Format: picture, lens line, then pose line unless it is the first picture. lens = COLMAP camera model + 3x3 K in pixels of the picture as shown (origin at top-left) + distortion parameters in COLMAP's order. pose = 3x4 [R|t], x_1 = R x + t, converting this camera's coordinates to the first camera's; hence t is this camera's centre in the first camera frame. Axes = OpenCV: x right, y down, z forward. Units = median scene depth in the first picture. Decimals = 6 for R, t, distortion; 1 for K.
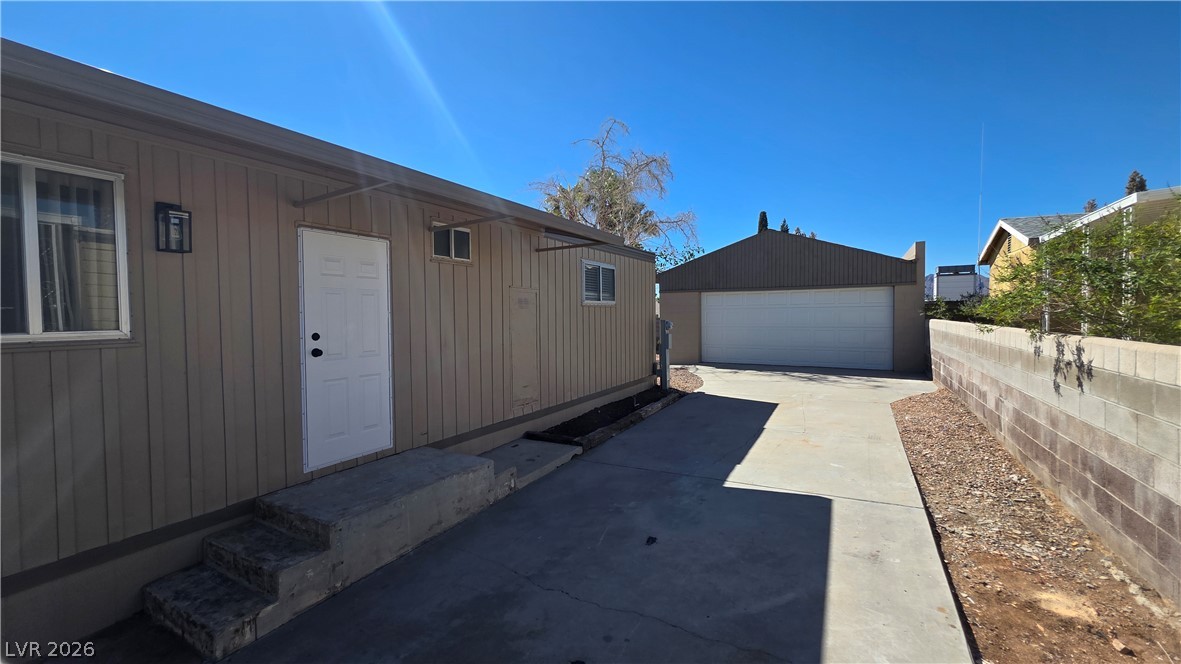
lens RADIAL K [[460.0, 0, 588.8], [0, 460.0, 326.6], [0, 0, 1]] dist [0.000839, 0.000362]
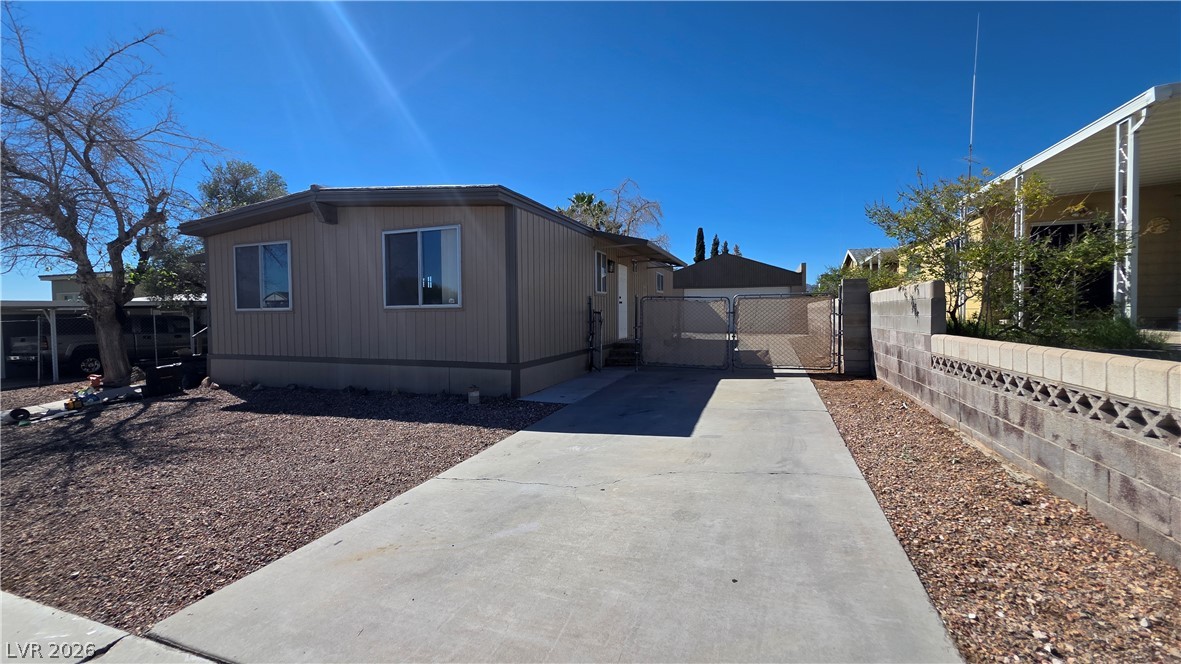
lens RADIAL K [[460.0, 0, 588.8], [0, 460.0, 326.6], [0, 0, 1]] dist [0.000839, 0.000362]
pose [[0.991240, -0.006044, 0.131935, -0.433486], [0.005843, 0.999981, 0.001914, 0.073130], [-0.131944, -0.001127, 0.991256, -0.799030]]
